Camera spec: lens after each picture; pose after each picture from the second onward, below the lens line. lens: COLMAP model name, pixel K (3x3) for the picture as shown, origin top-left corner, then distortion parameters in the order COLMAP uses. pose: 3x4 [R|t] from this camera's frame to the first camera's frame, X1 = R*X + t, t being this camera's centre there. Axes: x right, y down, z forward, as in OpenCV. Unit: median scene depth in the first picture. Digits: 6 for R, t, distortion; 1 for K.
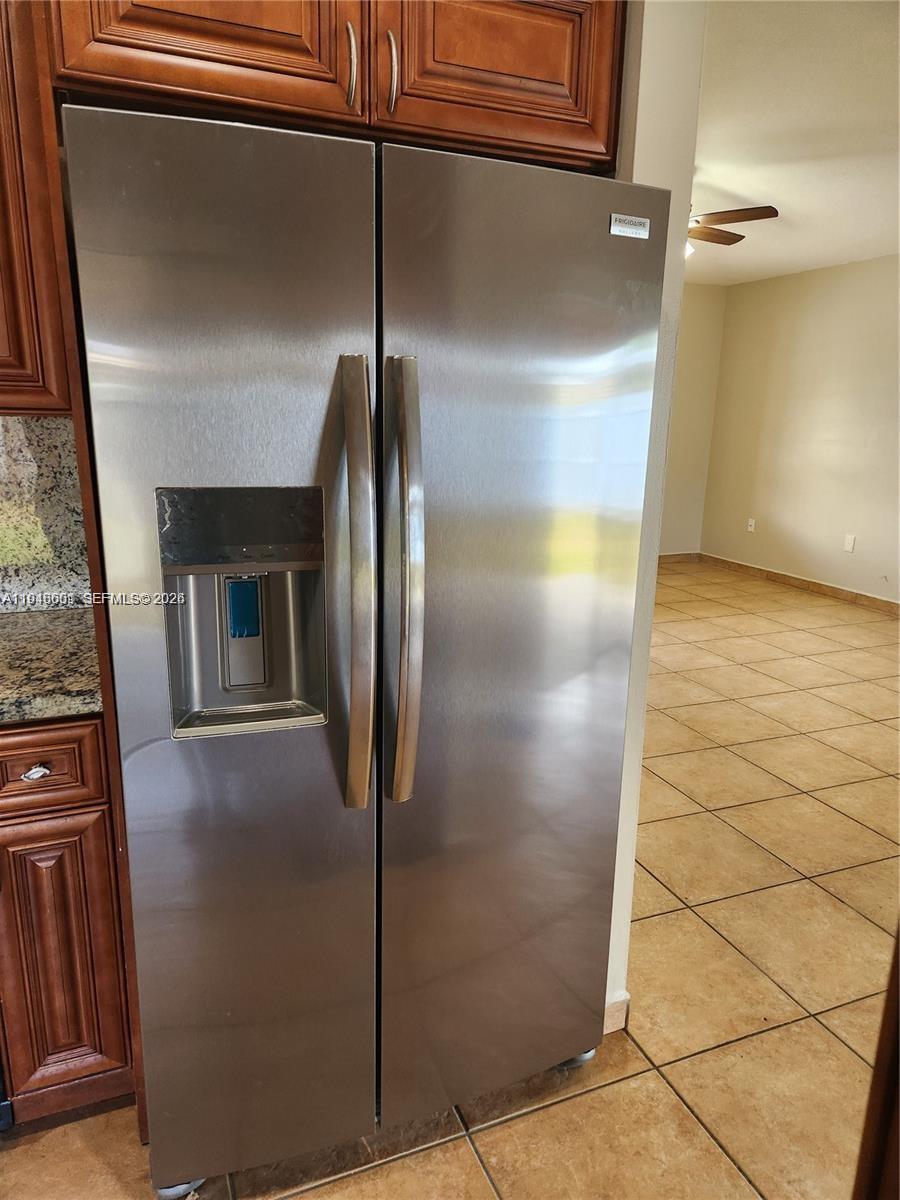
lens RADIAL K [[820.8, 0, 448.2], [0, 820.8, 601.6], [0, 0, 1]] dist [0.030799, -0.009484]
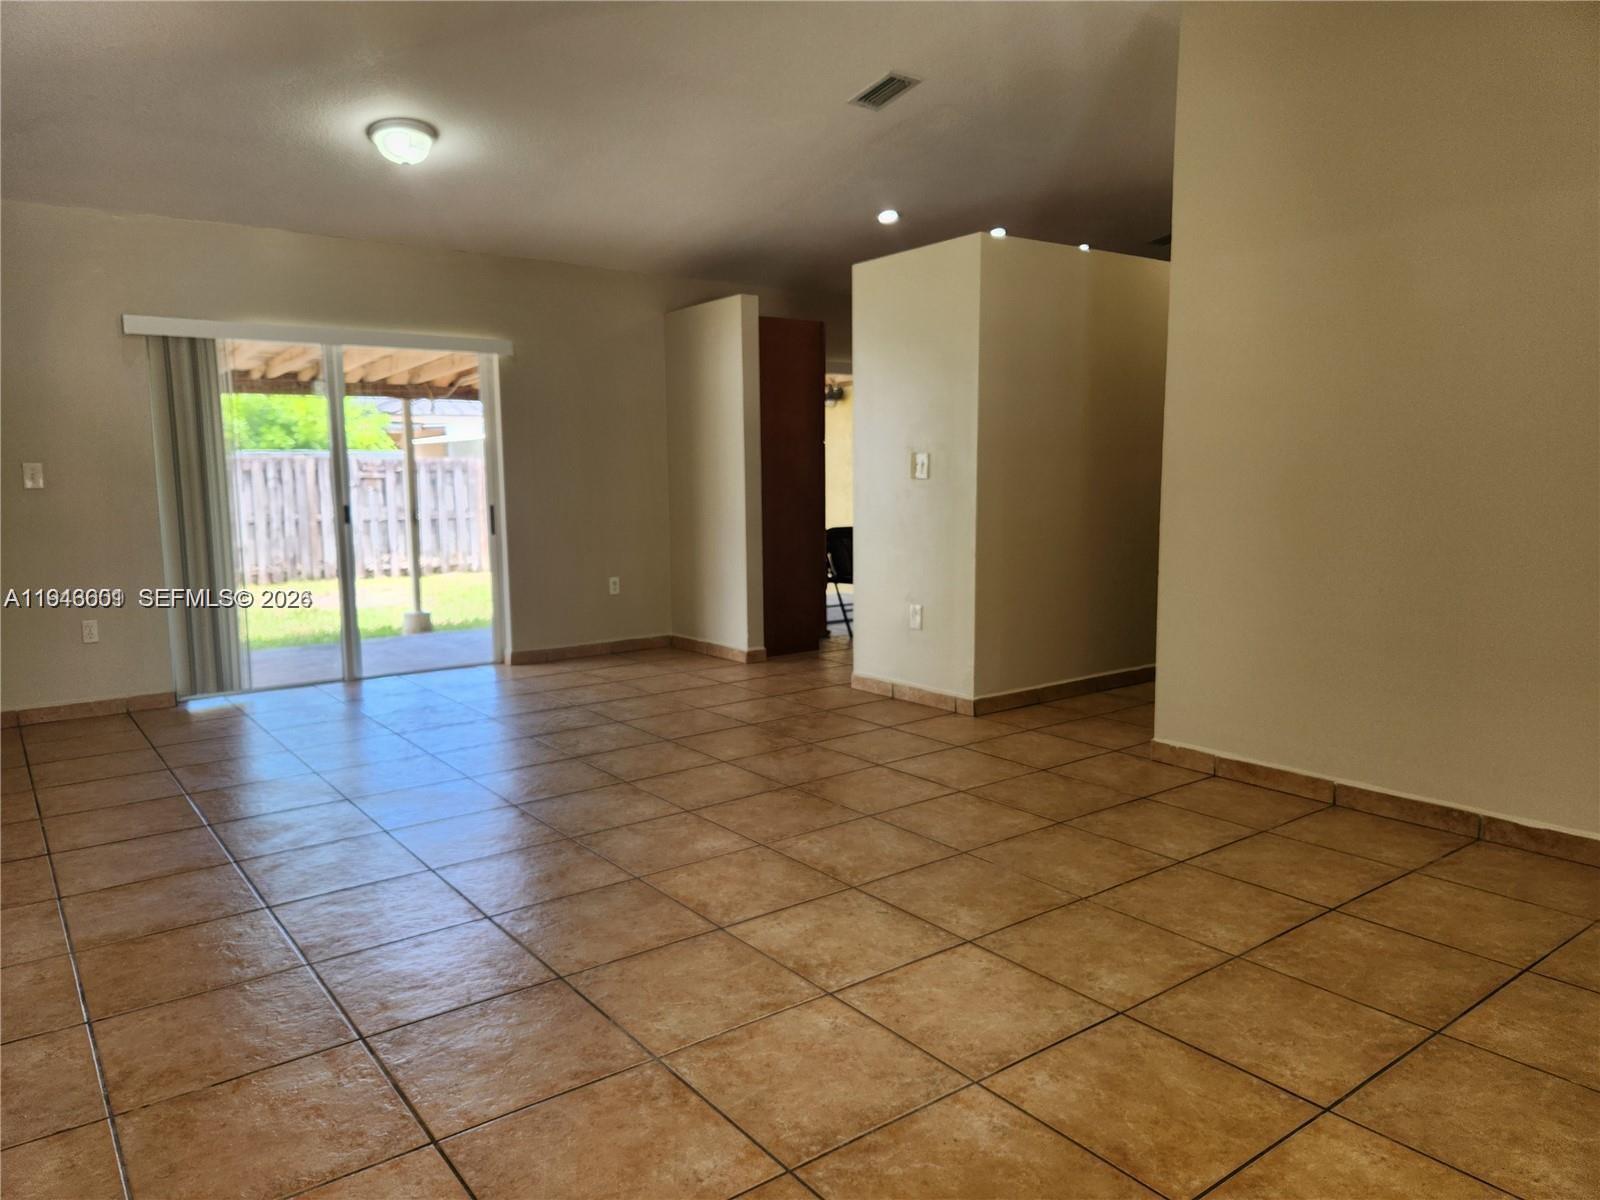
lens RADIAL K [[1094.4, 0, 798.6], [0, 1094.4, 599.1], [0, 0, 1]] dist [0.030799, -0.009484]
pose [[-0.967692, 0.022568, -0.251125, 0.561386], [-0.068304, 0.935280, 0.347254, -0.382813], [0.242709, 0.353187, -0.903522, 1.821528]]
